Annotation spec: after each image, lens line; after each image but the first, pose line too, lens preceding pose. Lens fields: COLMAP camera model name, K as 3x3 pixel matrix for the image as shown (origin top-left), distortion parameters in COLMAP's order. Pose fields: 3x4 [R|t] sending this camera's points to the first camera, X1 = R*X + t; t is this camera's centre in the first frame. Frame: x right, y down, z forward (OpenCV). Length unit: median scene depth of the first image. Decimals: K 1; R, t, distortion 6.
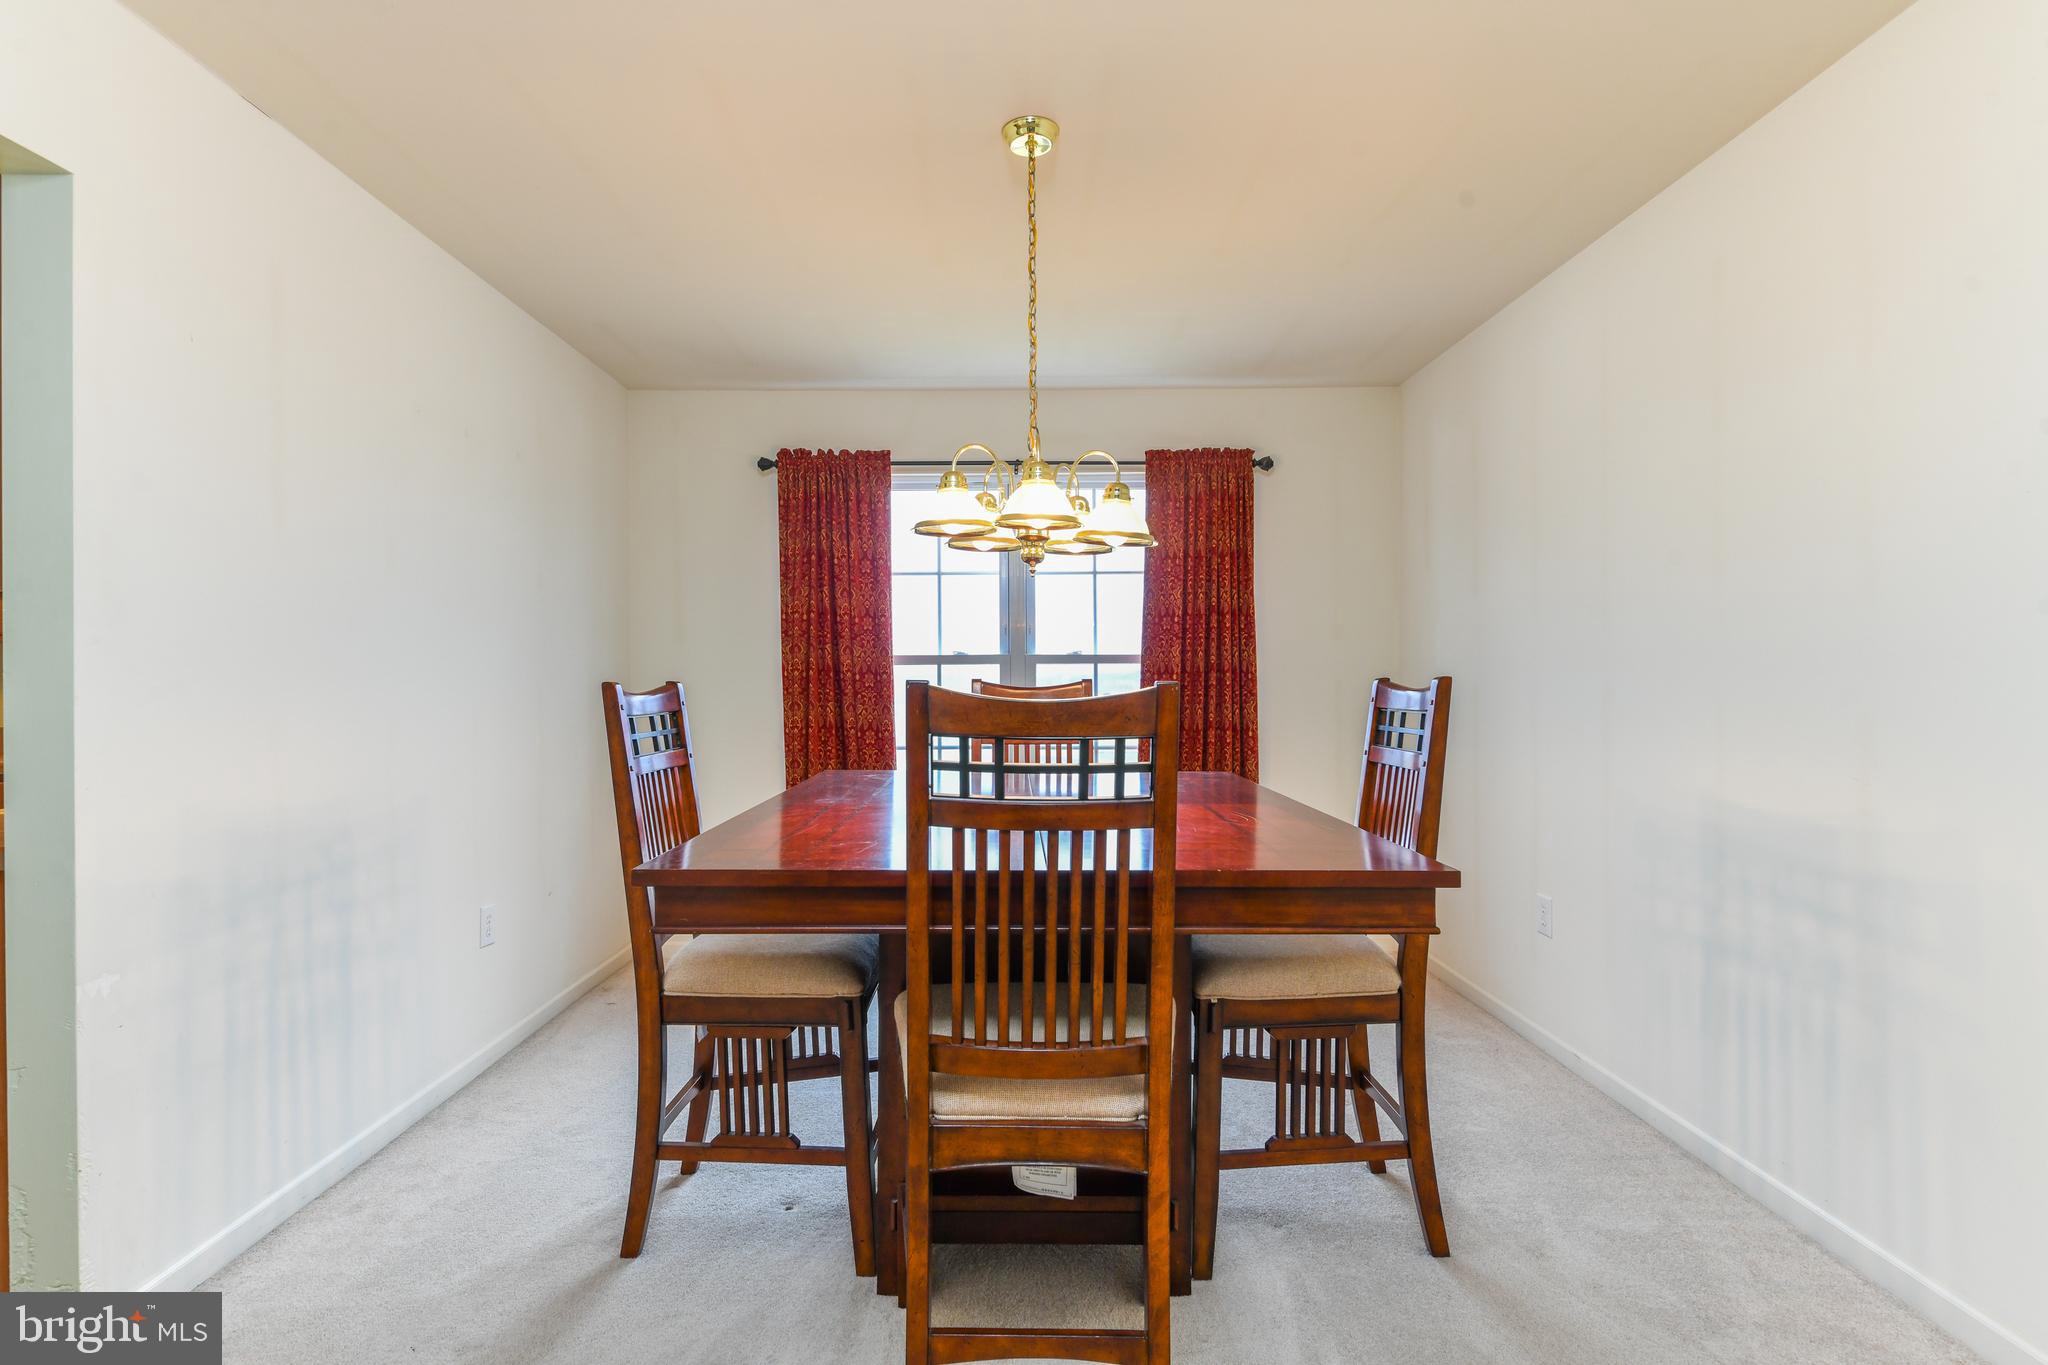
lens RADIAL K [[997.3, 0, 1031.9], [0, 997.3, 672.0], [0, 0, 1]] dist [0.011709, -0.007257]
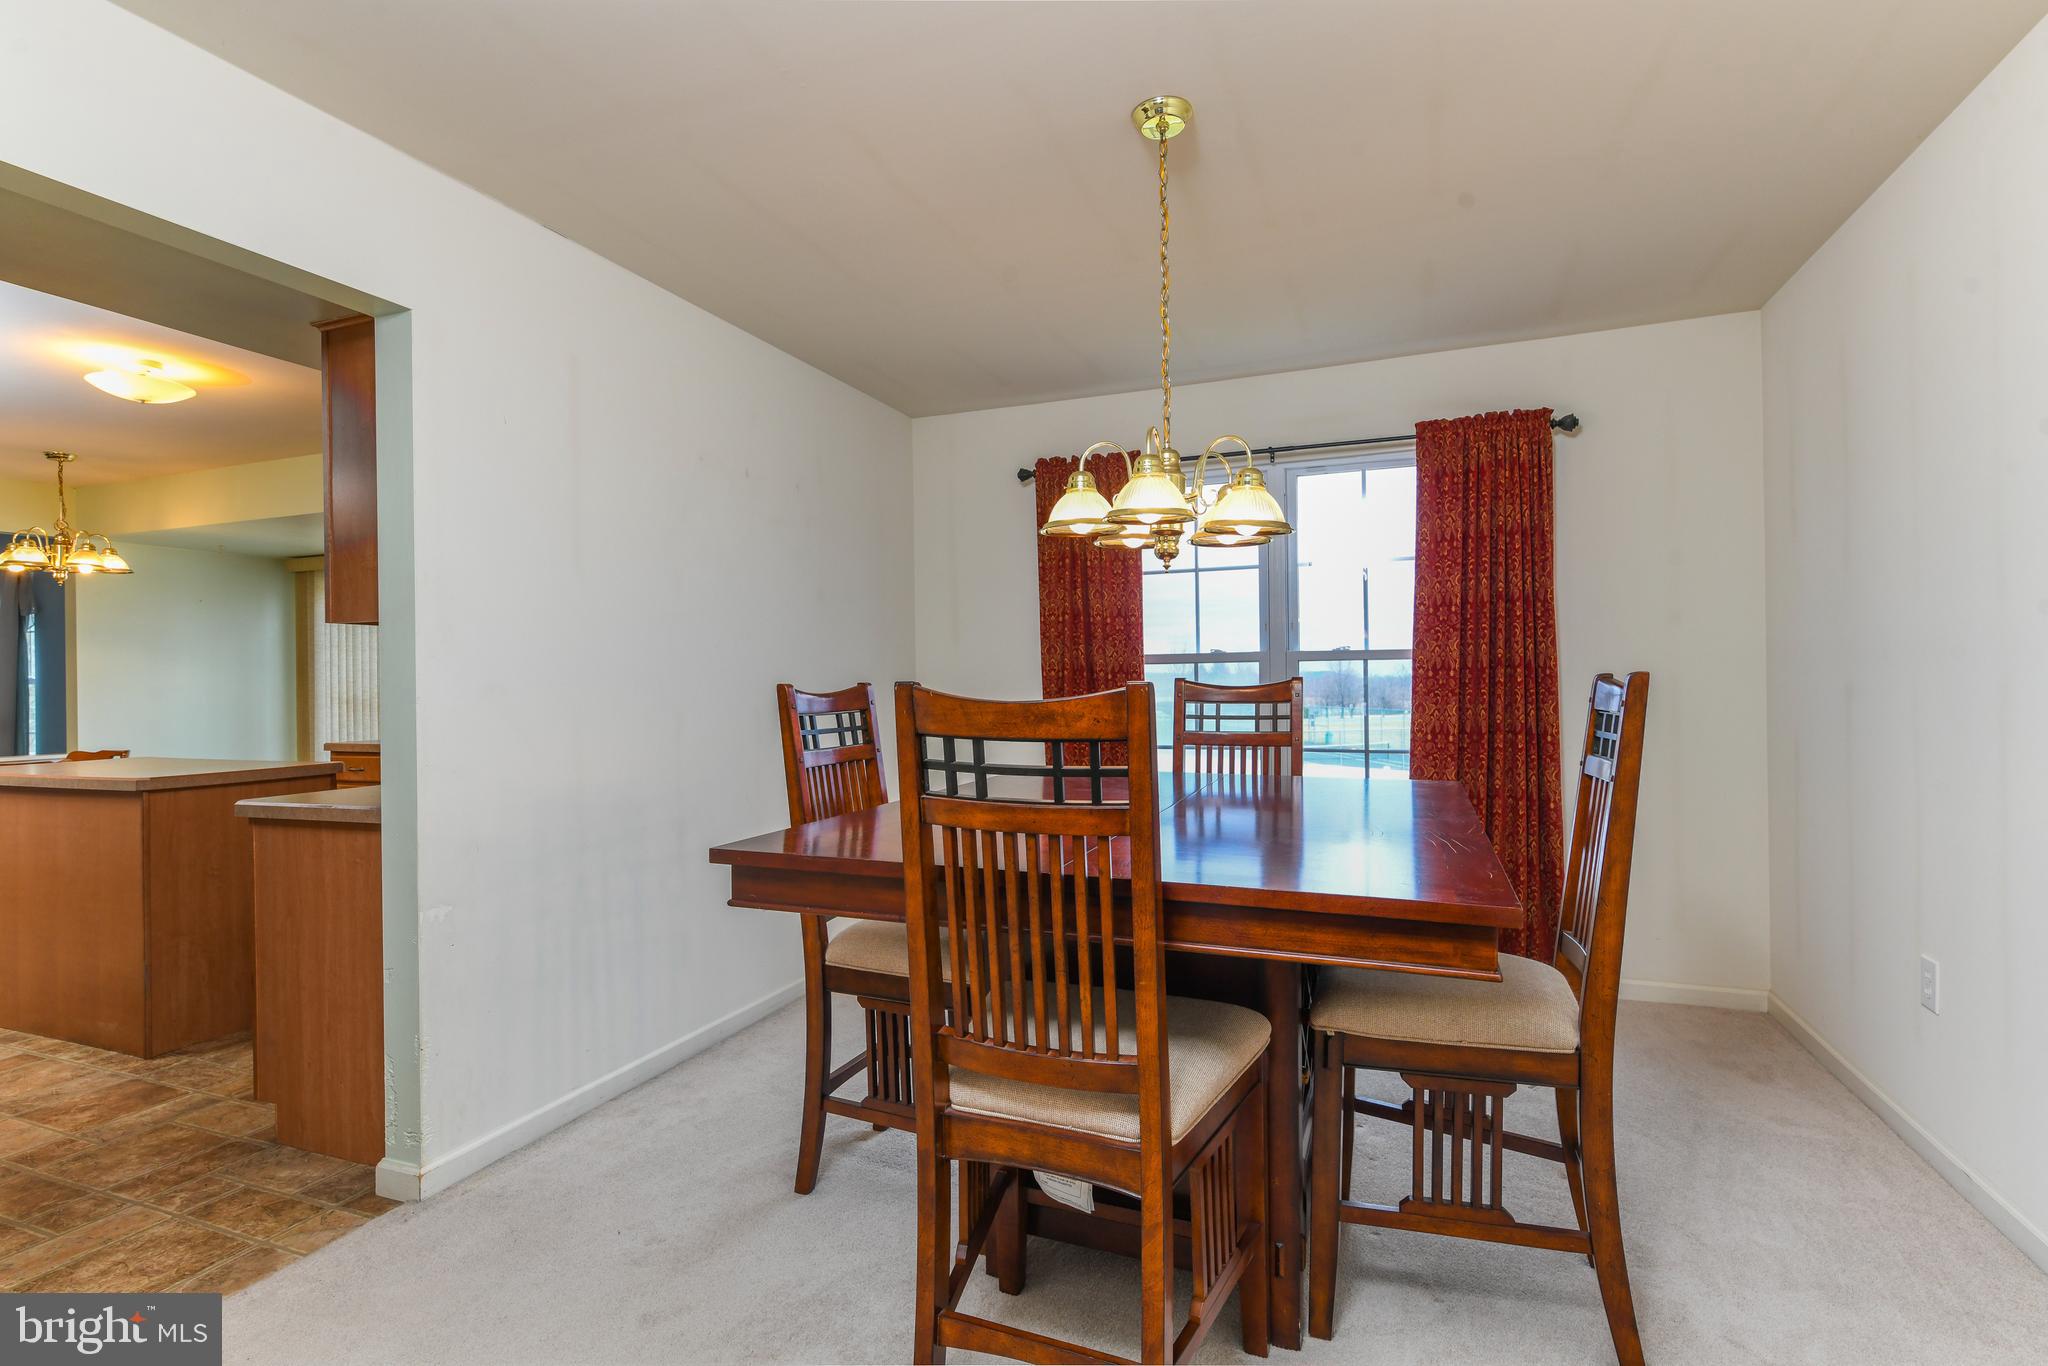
lens RADIAL K [[997.3, 0, 1019.9], [0, 997.3, 672.0], [0, 0, 1]] dist [0.011709, -0.007257]
pose [[0.923381, -0.009871, -0.383757, 0.130178], [0.010538, 0.999944, -0.000364, -0.000112], [0.383740, -0.003708, 0.923434, 0.027532]]
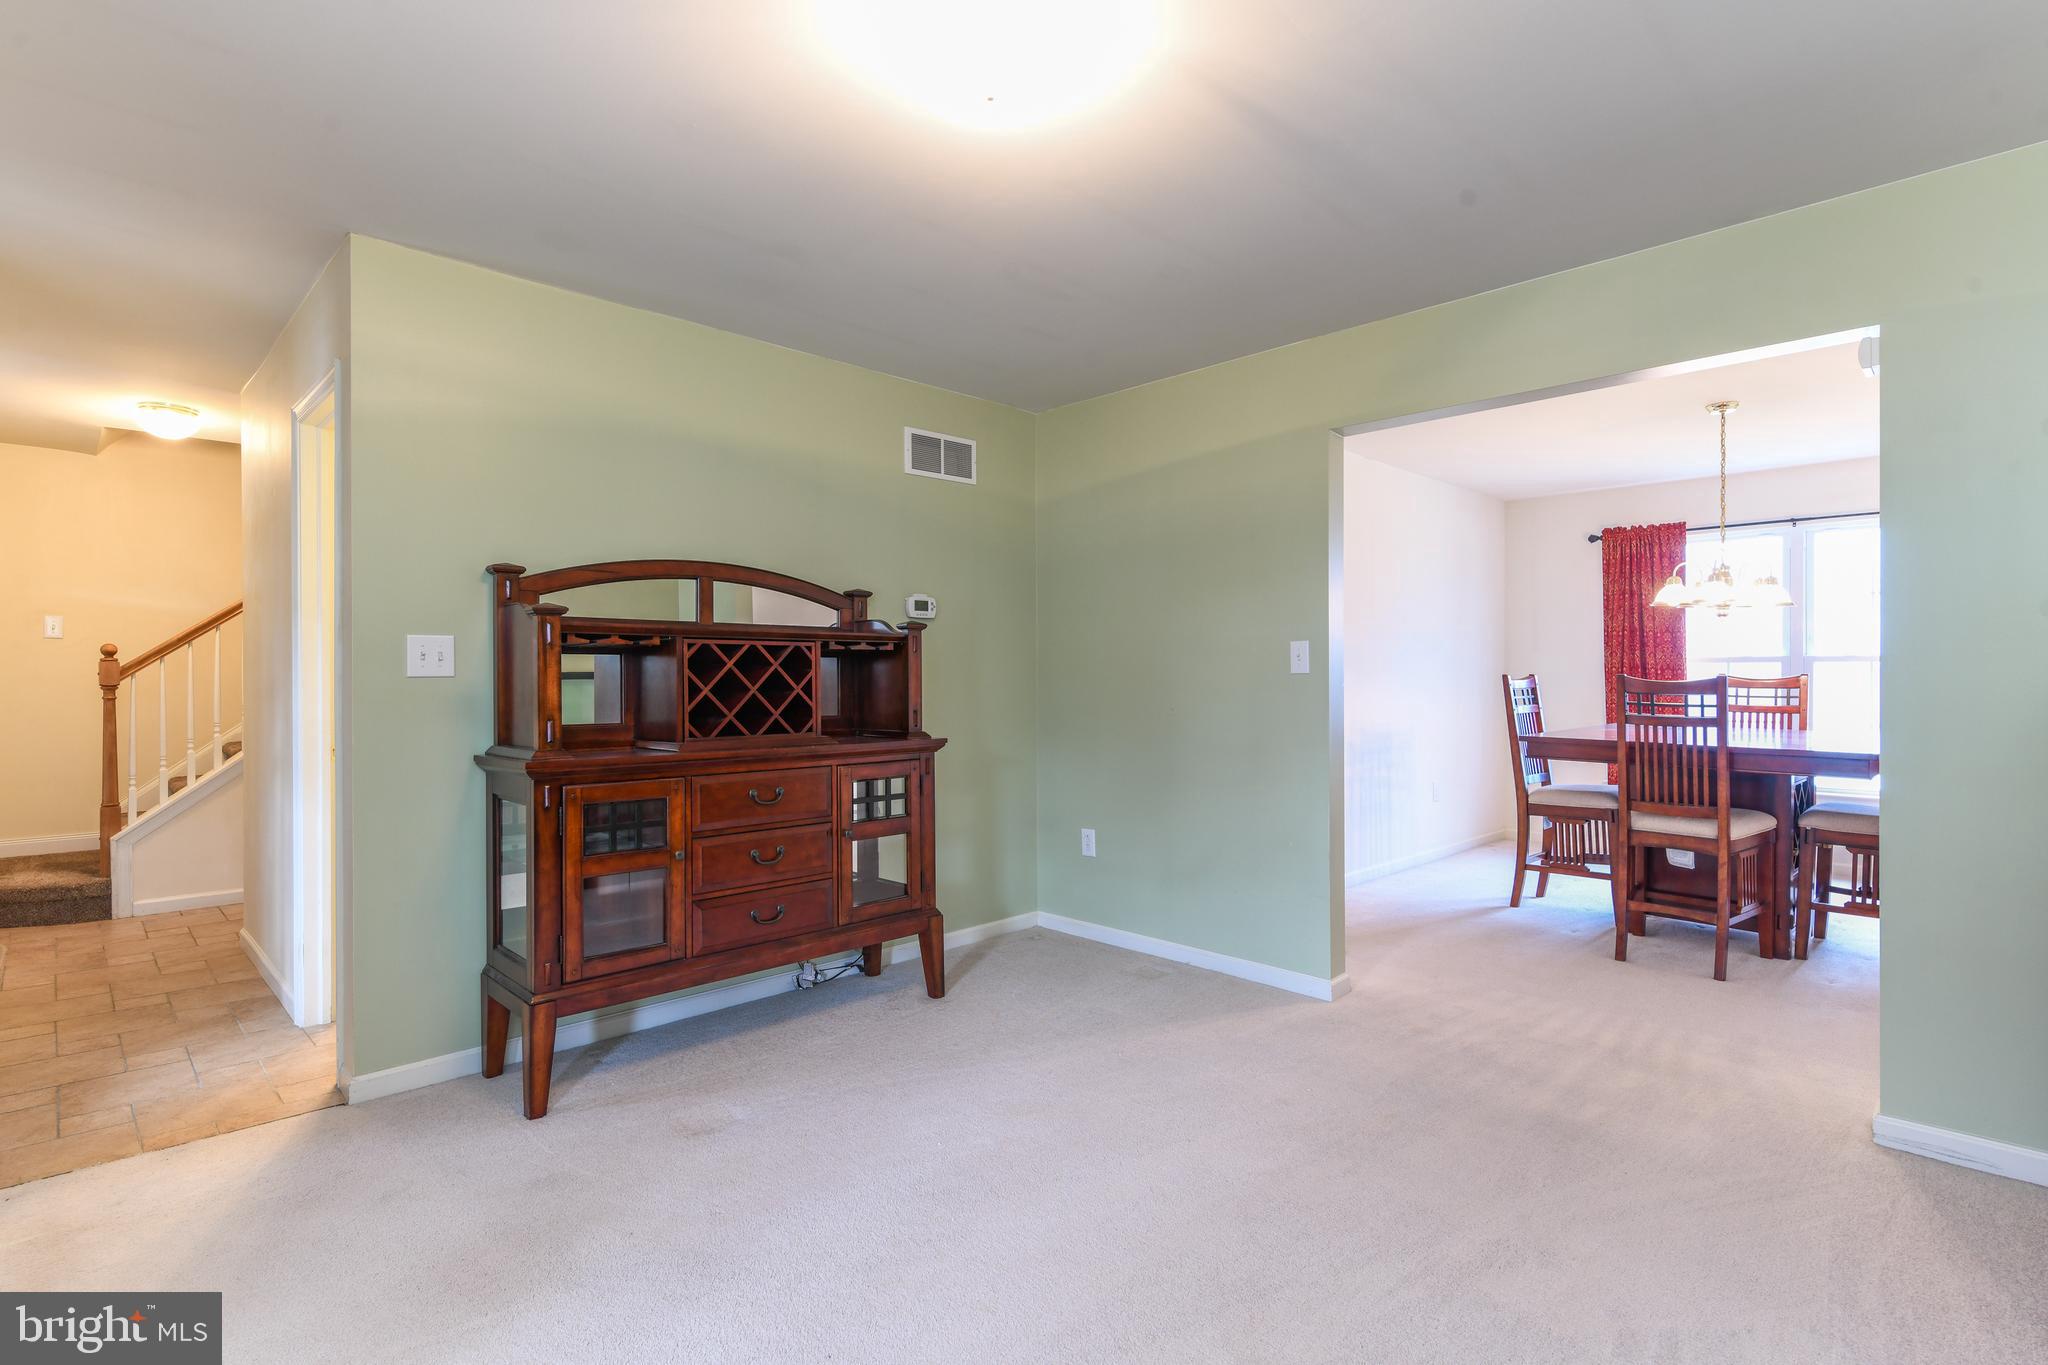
lens RADIAL K [[997.3, 0, 1010.3], [0, 997.3, 675.9], [0, 0, 1]] dist [0.011709, -0.007257]
pose [[0.680454, 0.006957, -0.732758, 0.276022], [0.002486, 0.999927, 0.011802, -0.009231], [0.732787, -0.009853, 0.680387, -0.785416]]
